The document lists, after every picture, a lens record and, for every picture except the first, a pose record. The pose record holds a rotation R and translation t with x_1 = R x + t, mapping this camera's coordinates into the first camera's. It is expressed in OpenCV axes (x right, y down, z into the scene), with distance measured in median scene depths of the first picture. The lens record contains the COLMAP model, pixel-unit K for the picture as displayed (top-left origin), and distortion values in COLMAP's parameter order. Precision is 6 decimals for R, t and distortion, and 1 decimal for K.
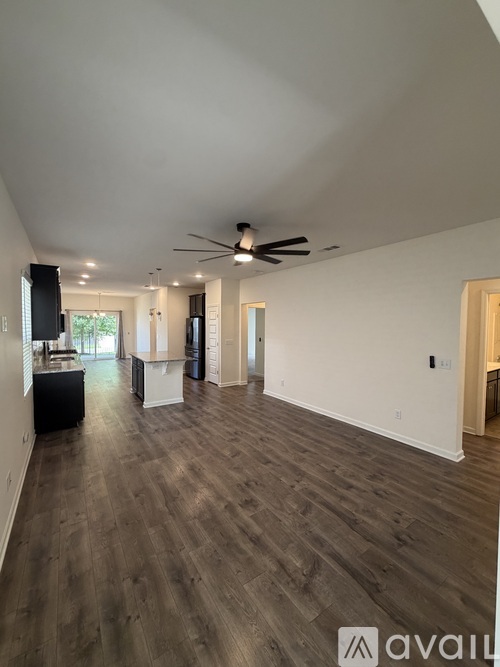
lens RADIAL K [[272.8, 0, 248.5], [0, 272.8, 330.5], [0, 0, 1]] dist [-0.003859, -0.000196]
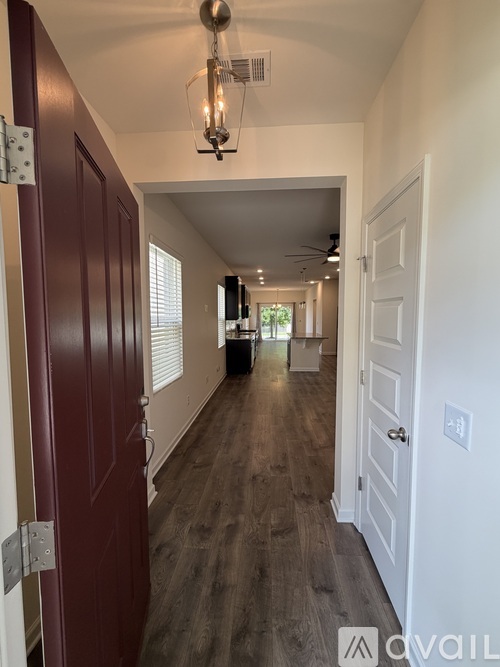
lens RADIAL K [[272.8, 0, 252.8], [0, 272.8, 333.8], [0, 0, 1]] dist [-0.003859, -0.000196]
pose [[0.794912, 0.035666, -0.605675, 0.295606], [-0.010229, 0.998917, 0.045398, 0.031799], [0.606638, -0.029892, 0.794416, -0.209234]]
